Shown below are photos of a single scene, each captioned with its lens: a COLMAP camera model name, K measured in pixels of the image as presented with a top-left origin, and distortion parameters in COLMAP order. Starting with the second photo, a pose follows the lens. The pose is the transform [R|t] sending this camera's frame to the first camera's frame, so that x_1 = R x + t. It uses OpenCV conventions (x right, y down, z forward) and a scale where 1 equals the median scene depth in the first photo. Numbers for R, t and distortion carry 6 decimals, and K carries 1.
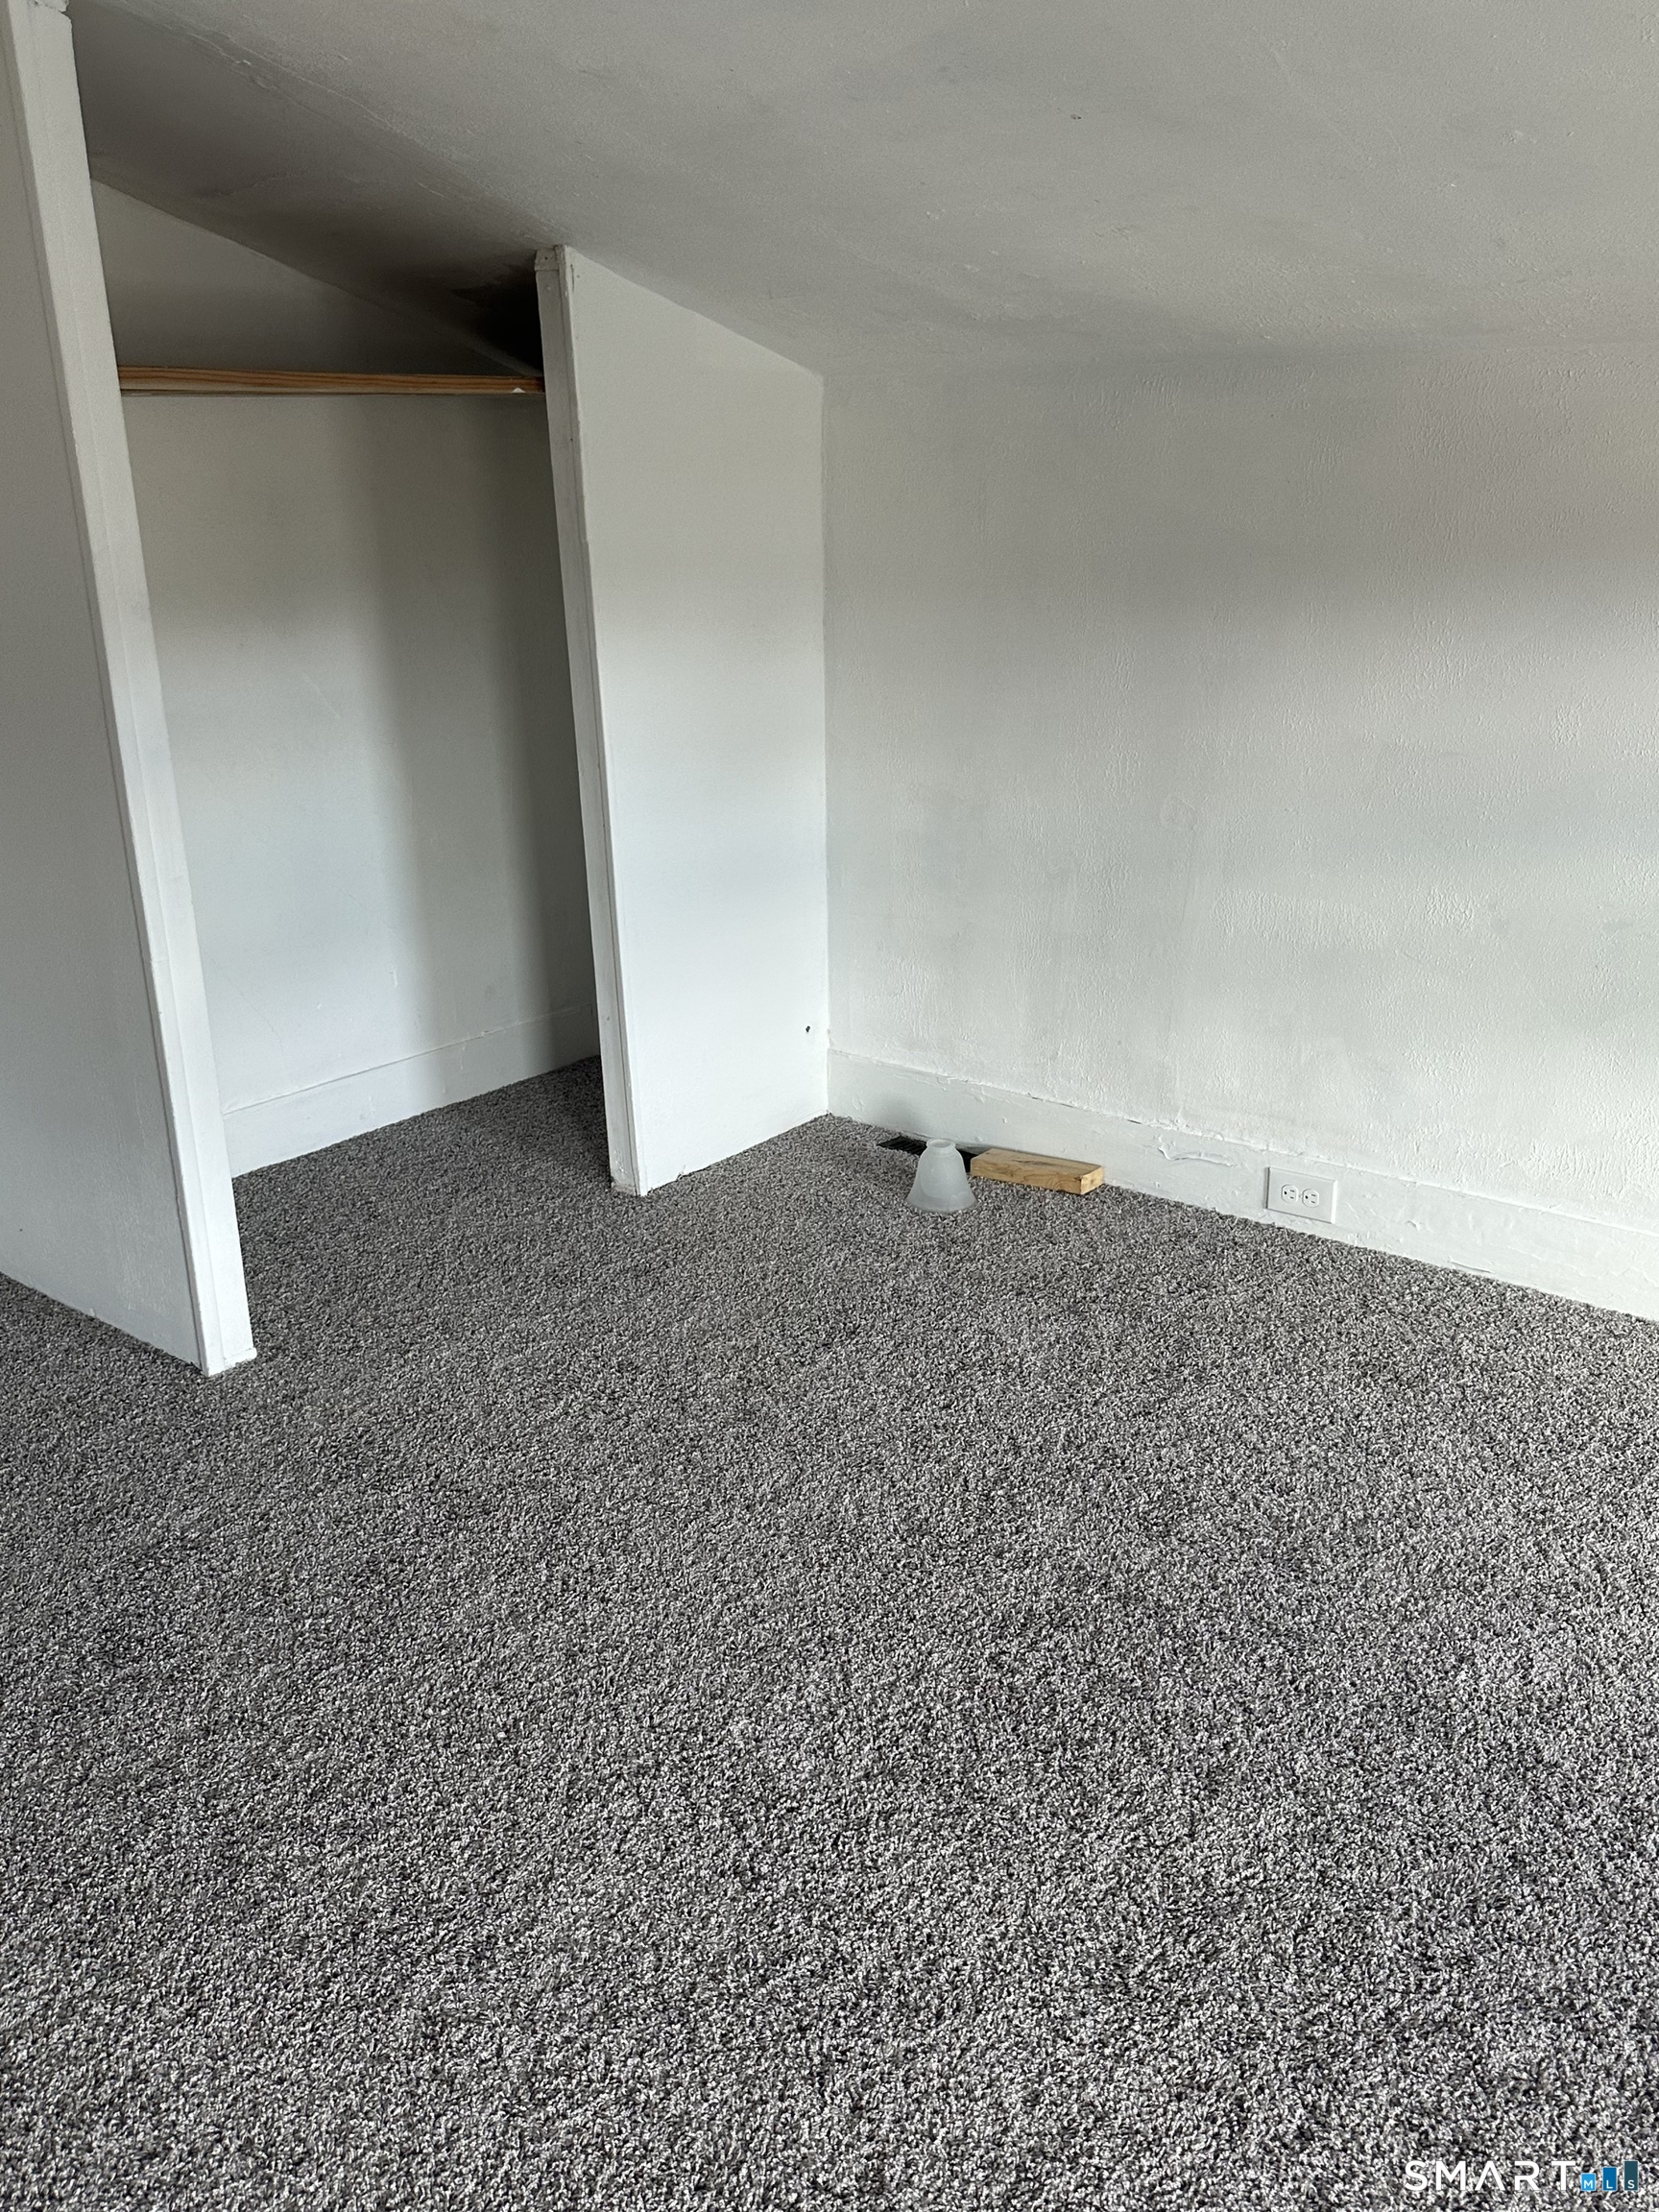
lens RADIAL K [[1931.6, 0, 837.9], [0, 1931.6, 1102.0], [0, 0, 1]] dist [0.160070, -0.299607]
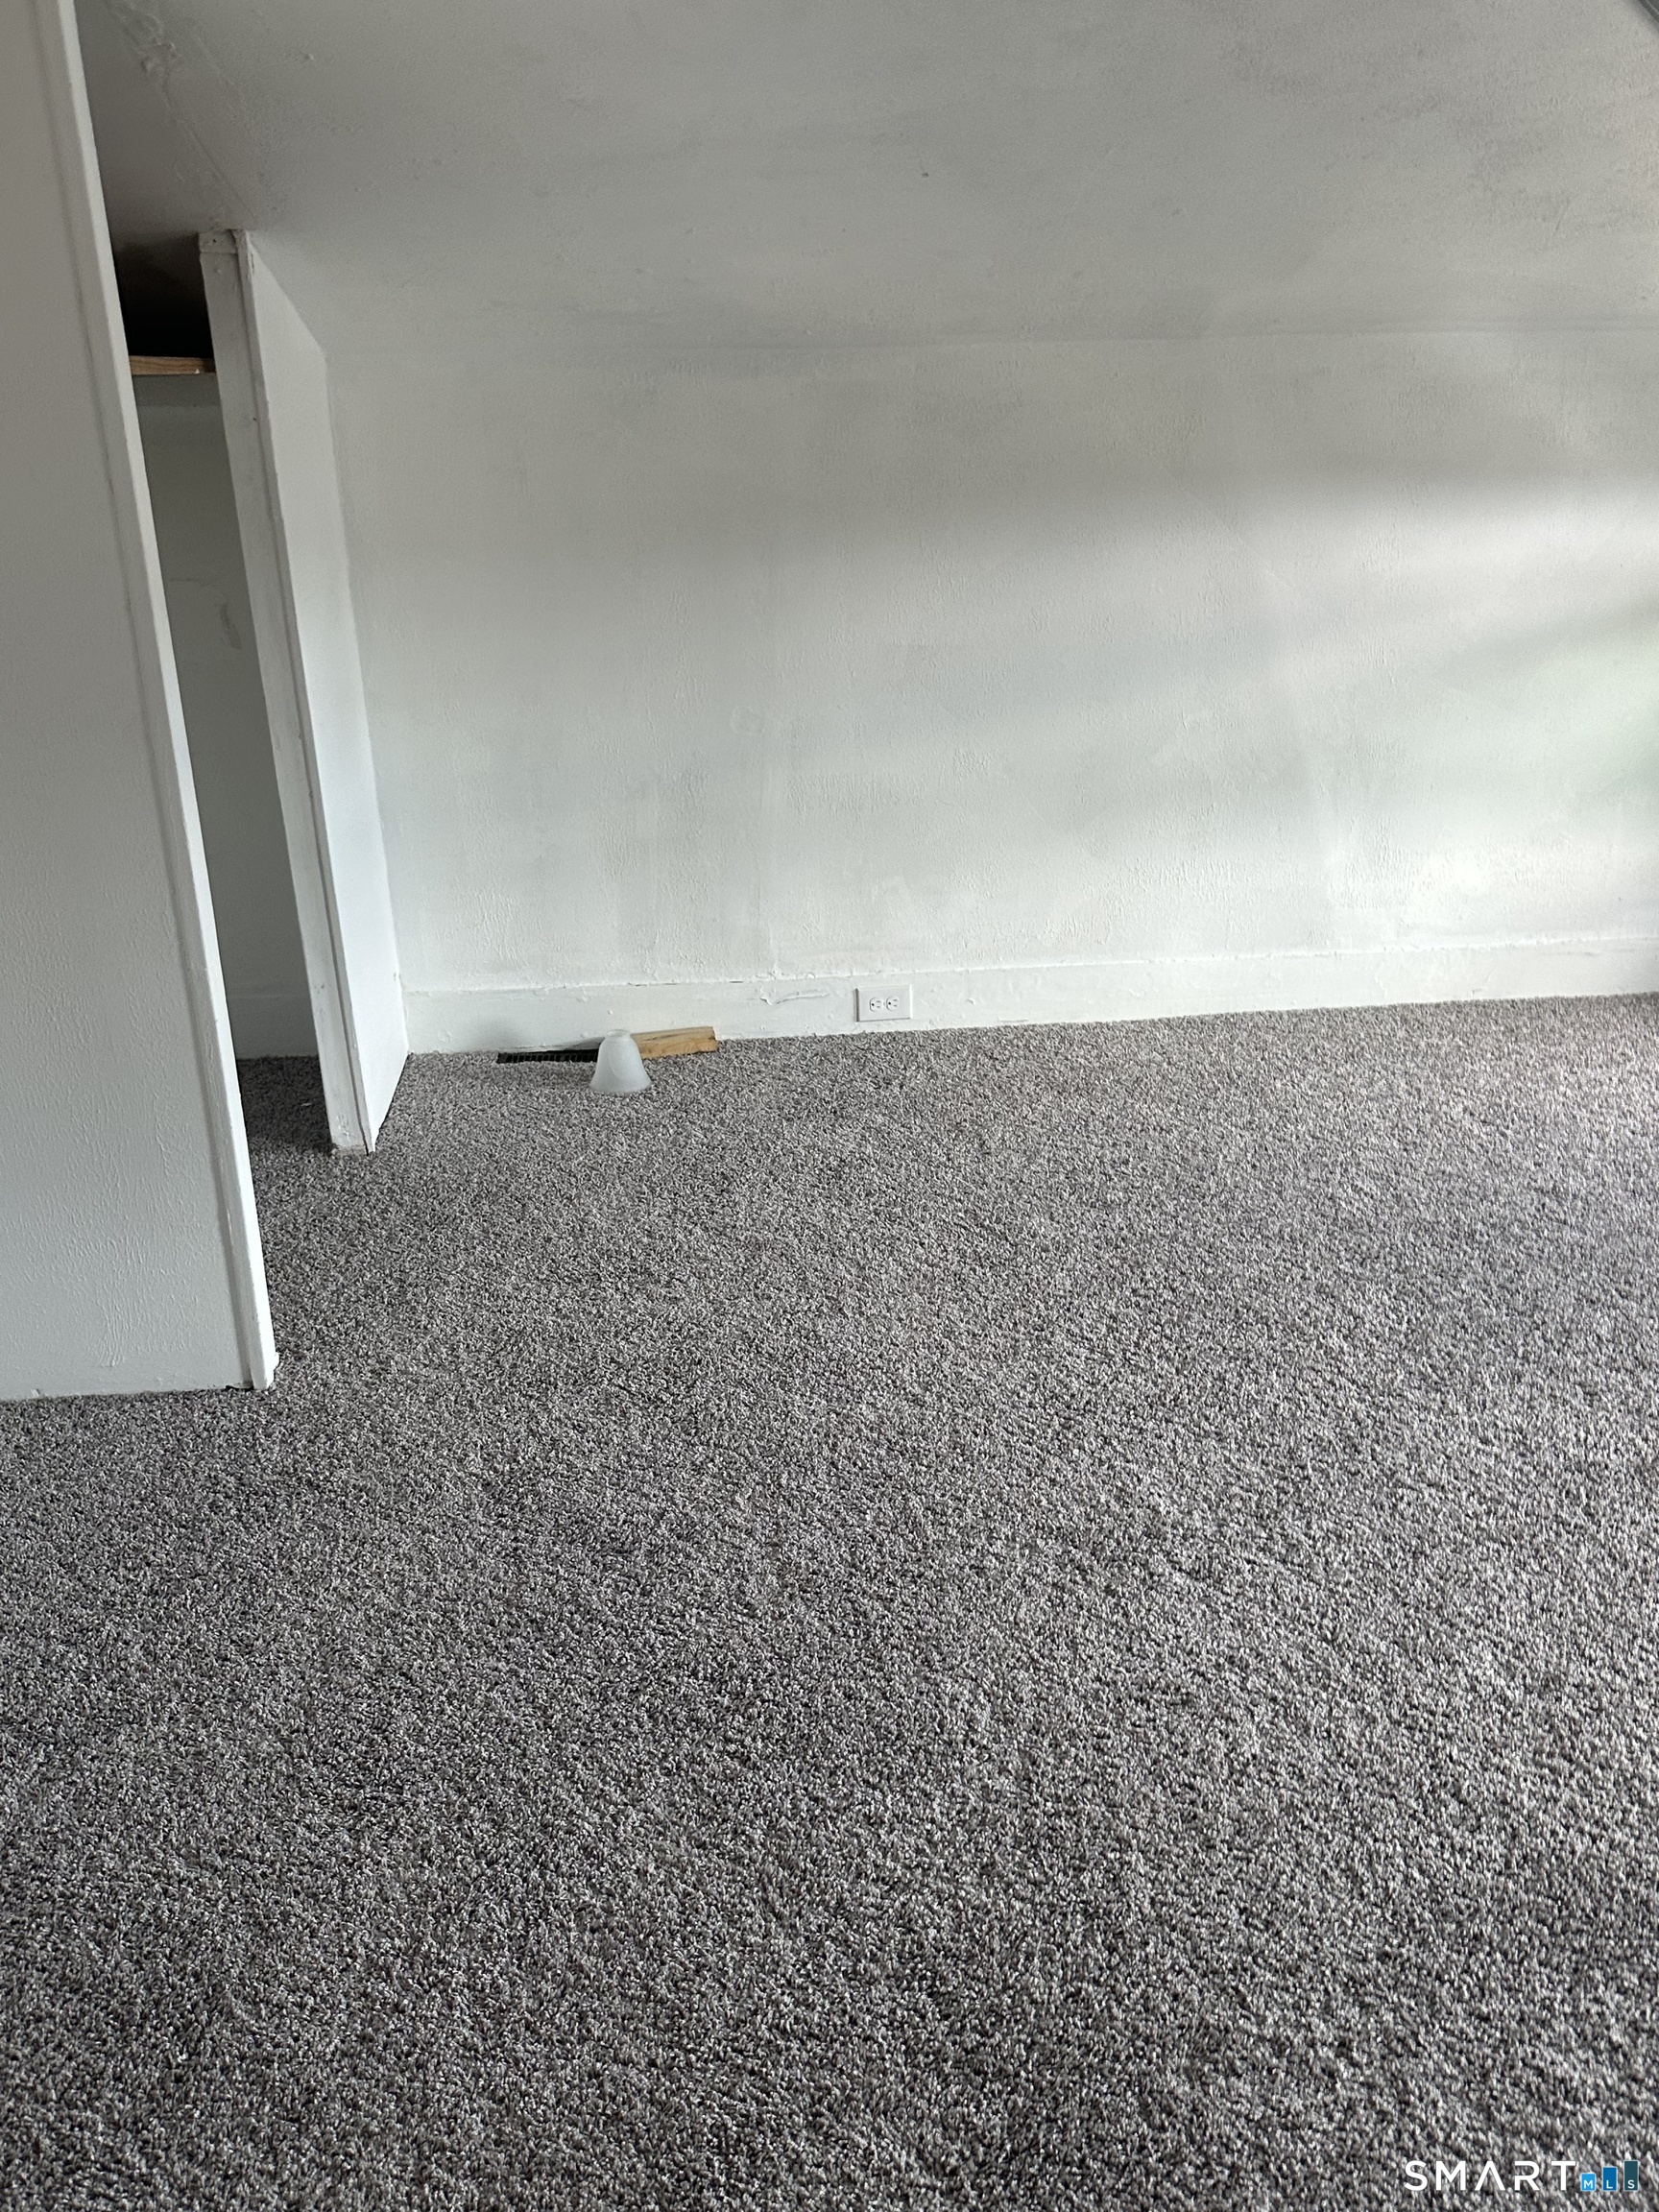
lens RADIAL K [[1931.6, 0, 841.8], [0, 1931.6, 1116.0], [0, 0, 1]] dist [0.160070, -0.299607]
pose [[0.716432, -0.246582, 0.652627, -0.623892], [0.231468, 0.966481, 0.111068, -0.028594], [-0.658139, 0.071490, 0.749495, 0.054958]]
